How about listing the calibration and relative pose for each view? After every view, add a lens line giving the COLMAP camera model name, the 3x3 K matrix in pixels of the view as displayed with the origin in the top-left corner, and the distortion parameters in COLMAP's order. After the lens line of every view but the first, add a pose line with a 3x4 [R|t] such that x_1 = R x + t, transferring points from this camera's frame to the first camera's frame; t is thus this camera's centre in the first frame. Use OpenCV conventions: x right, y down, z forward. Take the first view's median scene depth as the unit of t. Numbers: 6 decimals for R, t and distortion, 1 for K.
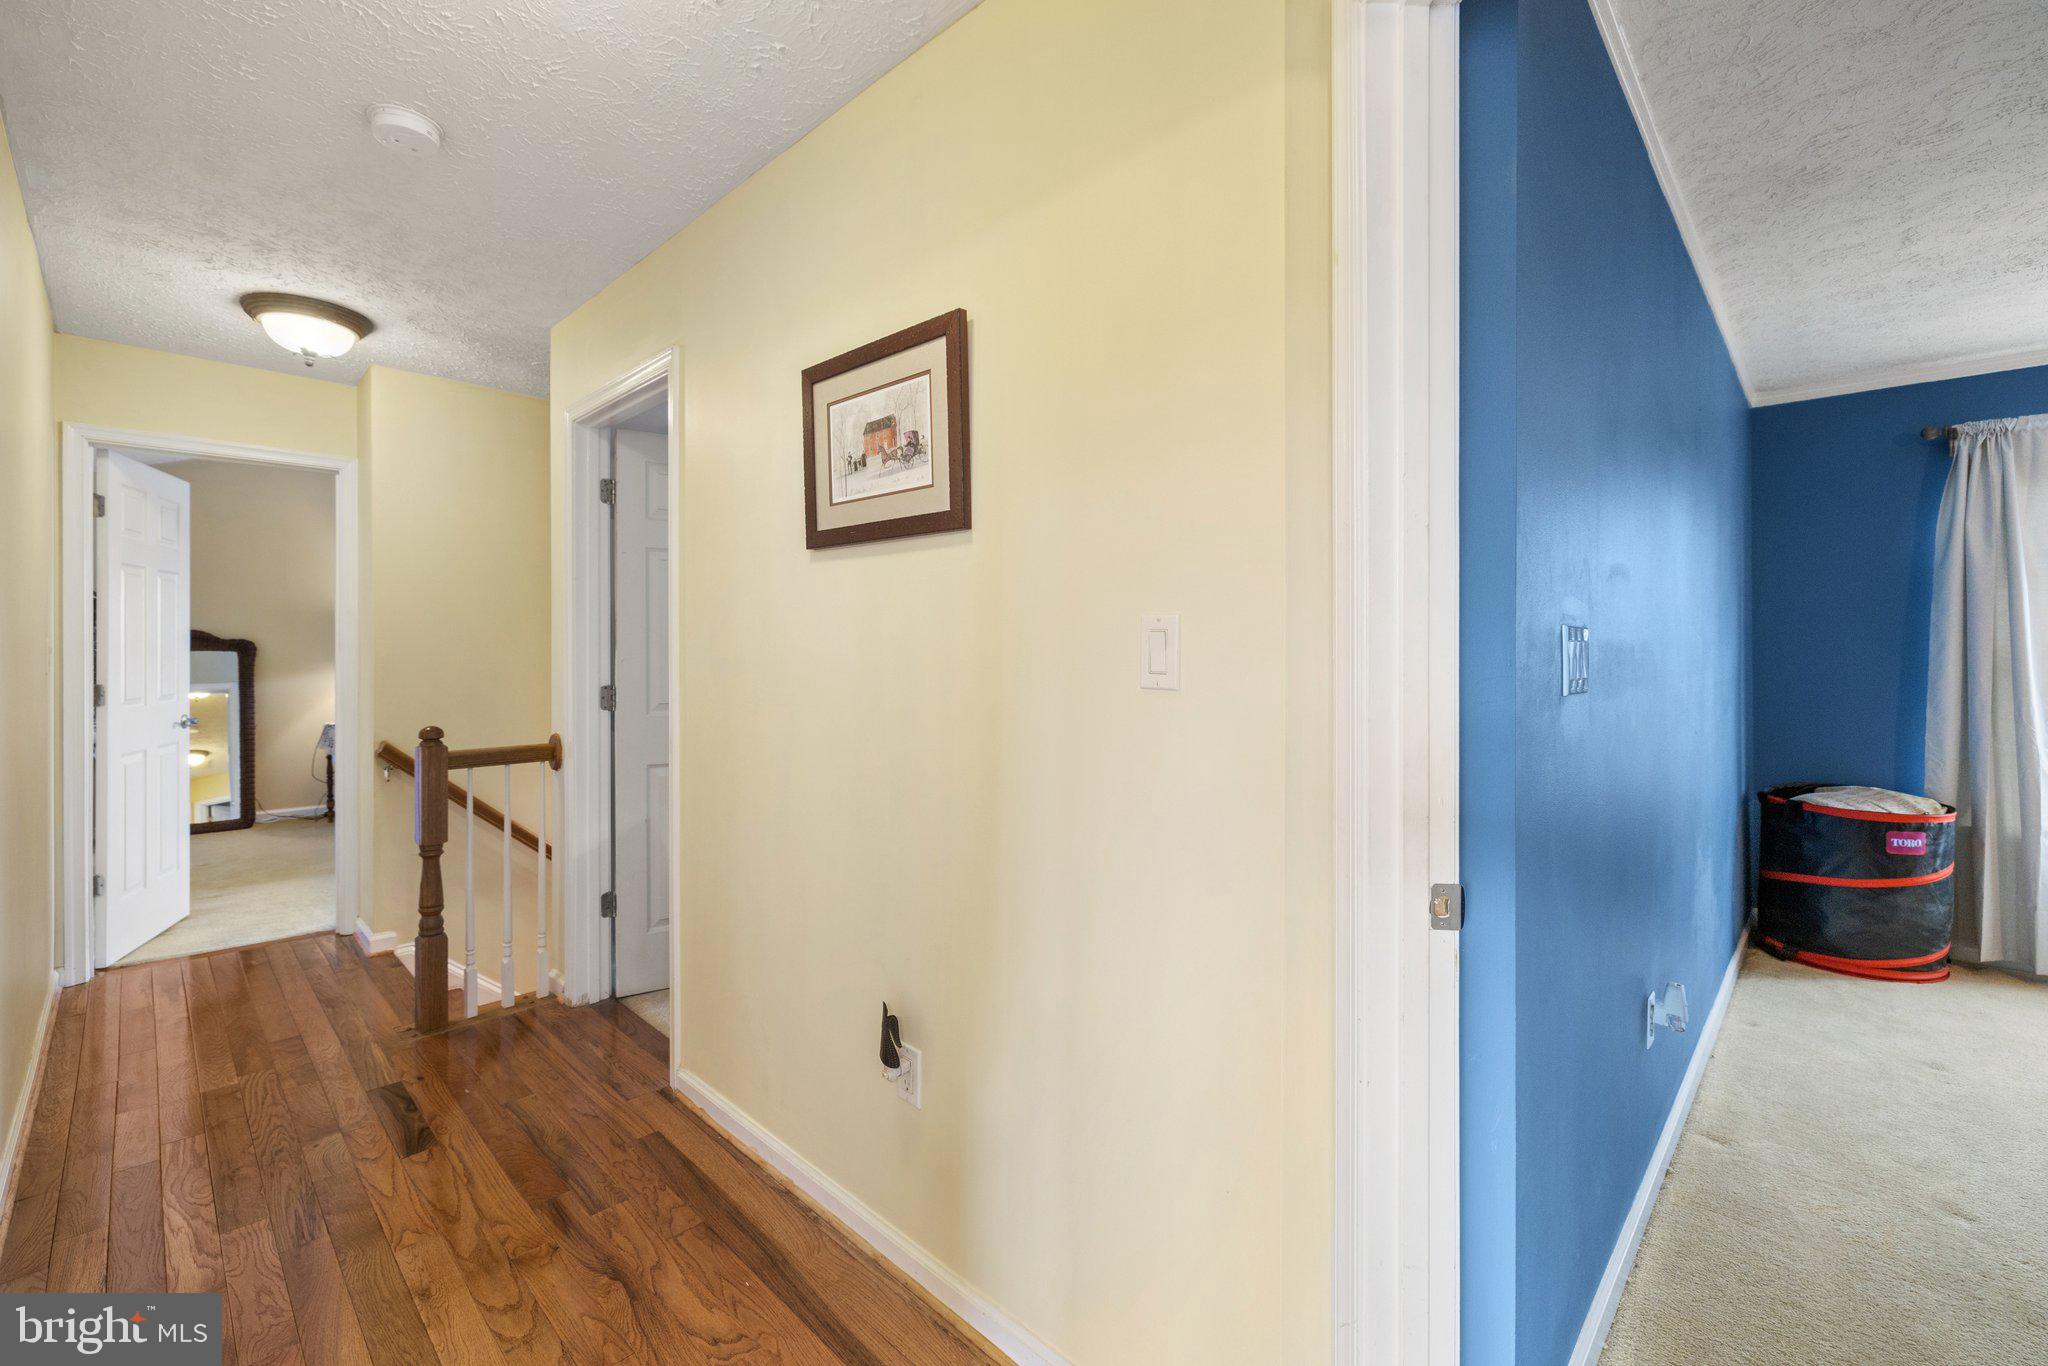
lens RADIAL K [[853.8, 0, 1015.7], [0, 853.8, 656.0], [0, 0, 1]] dist [-0.000627, -0.000759]
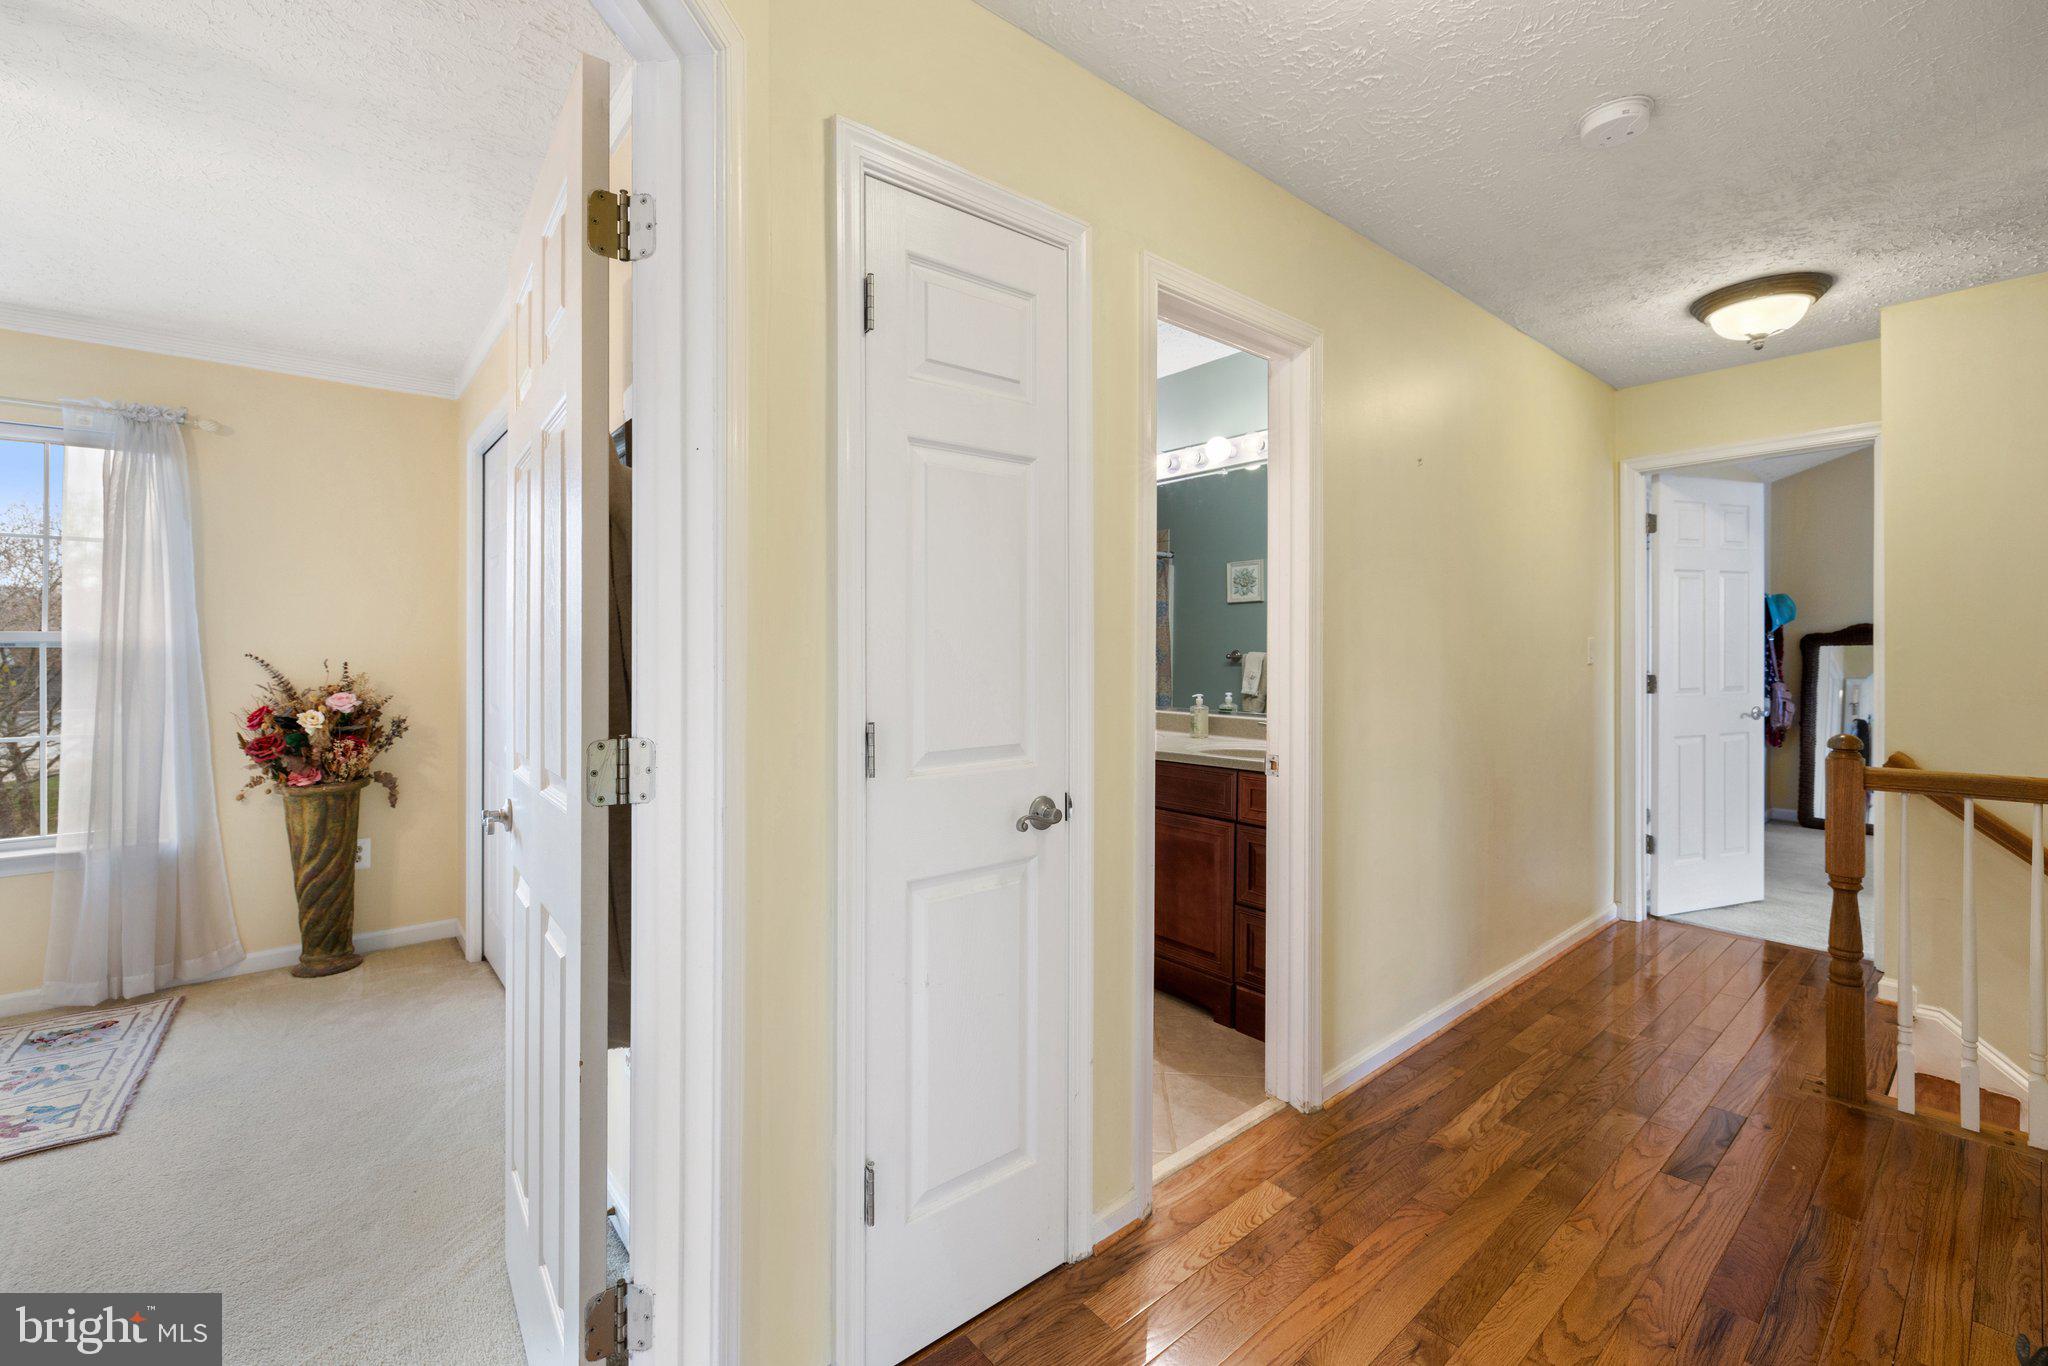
lens RADIAL K [[860.9, 0, 998.6], [0, 860.9, 649.0], [0, 0, 1]] dist [0.001984, -0.000193]
pose [[-0.108284, -0.002603, -0.994117, 0.330752], [0.001023, 0.999996, -0.002729, 0.000272], [0.994120, -0.001312, -0.108280, 0.359744]]
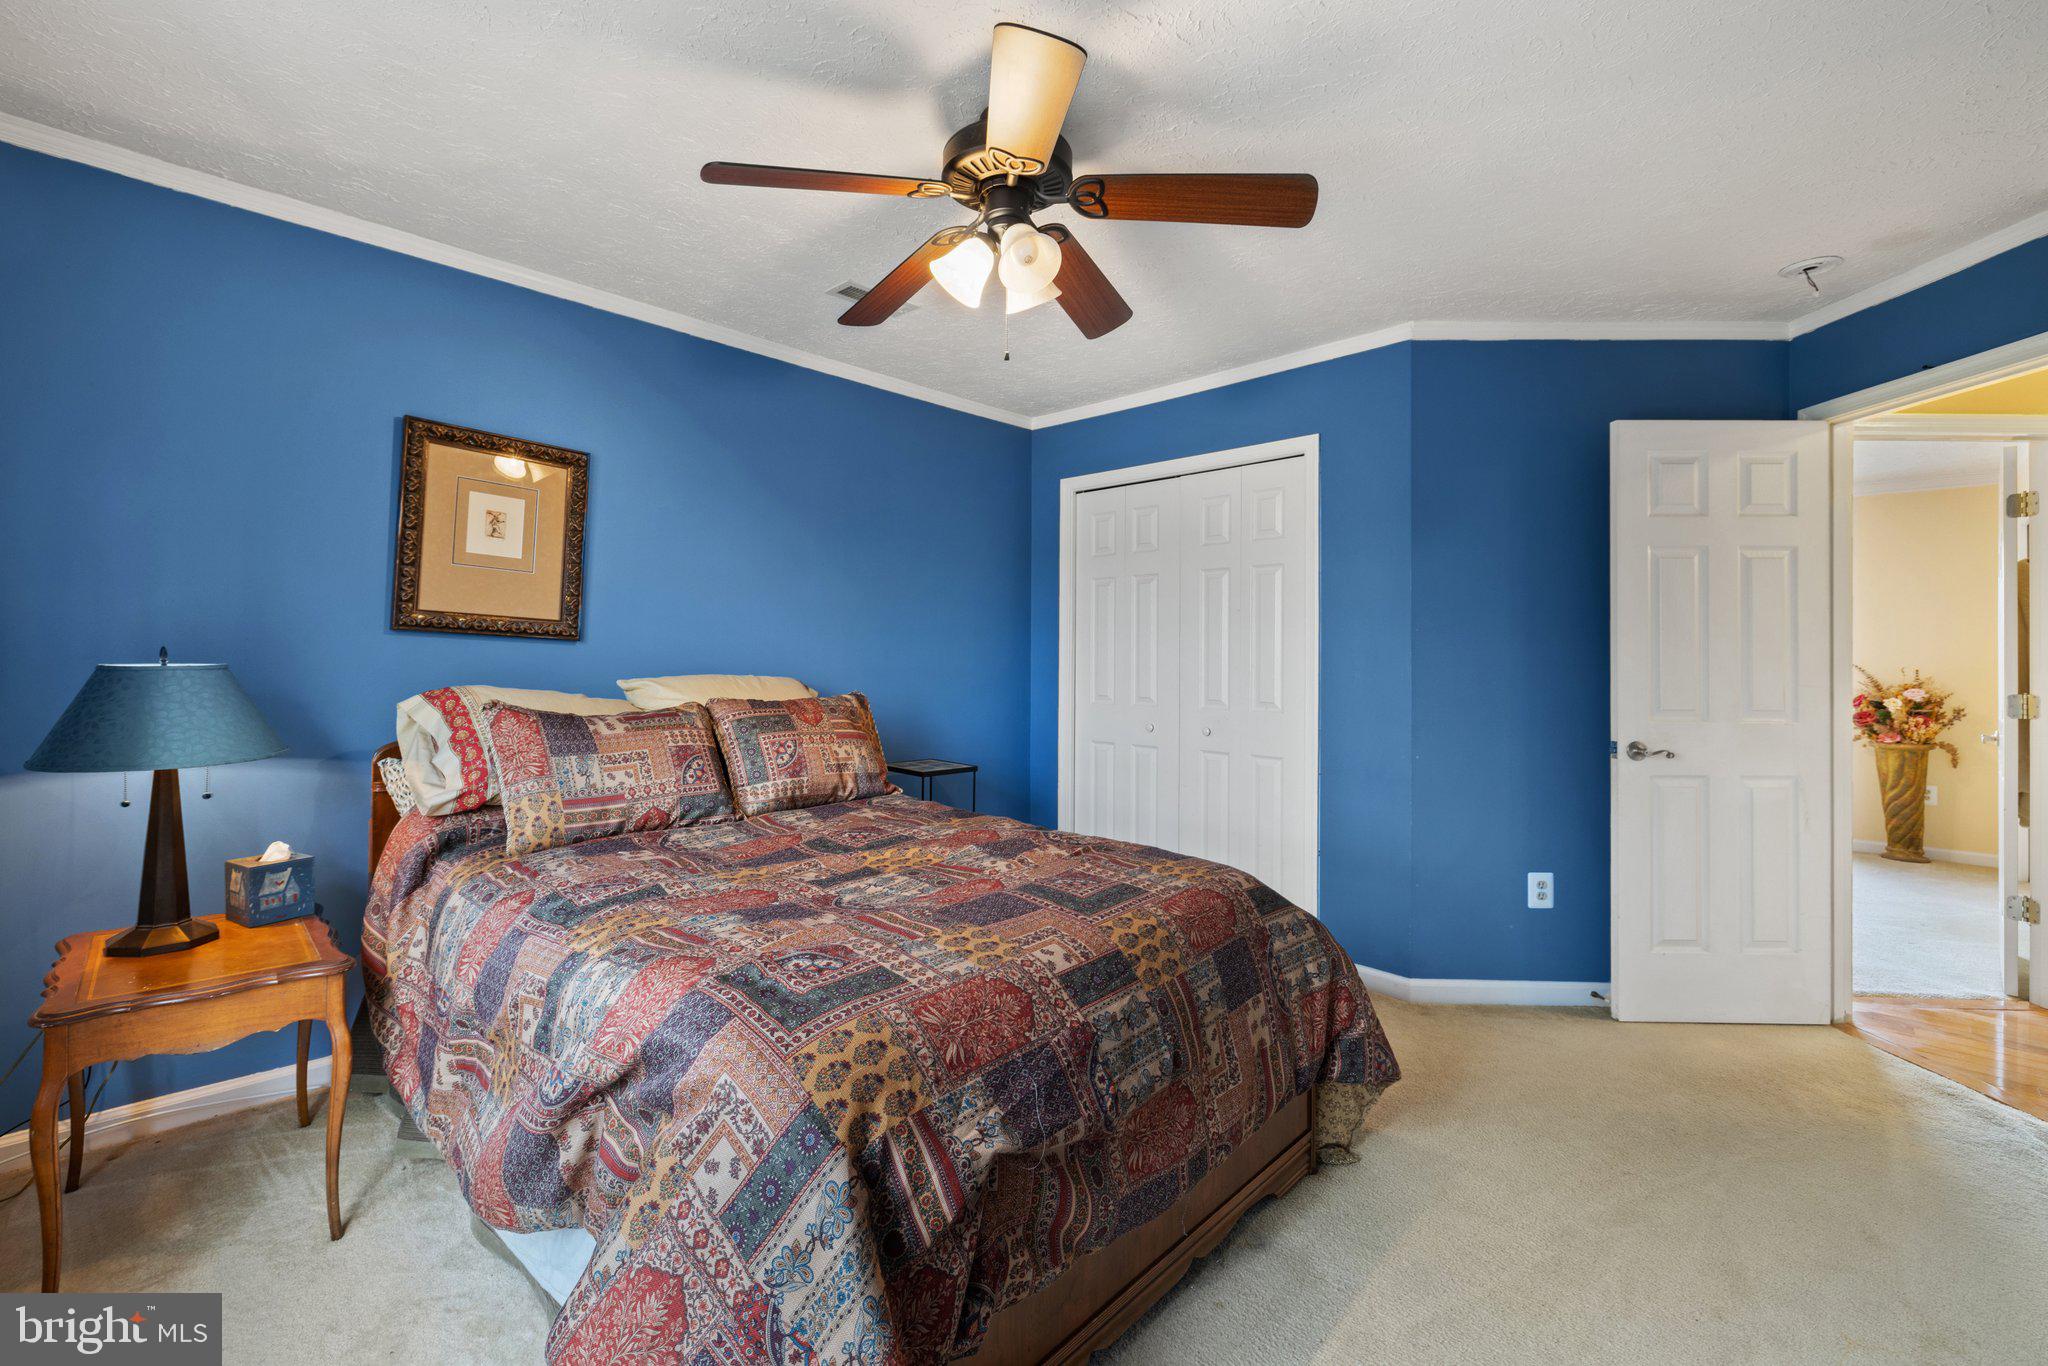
lens RADIAL K [[866.2, 0, 998.7], [0, 866.2, 662.0], [0, 0, 1]] dist [0.000194, 0.000102]
pose [[-0.999957, -0.000302, 0.009316, 1.483095], [-0.000341, 0.999991, -0.004181, 0.007428], [-0.009315, -0.004184, -0.999948, 1.490361]]
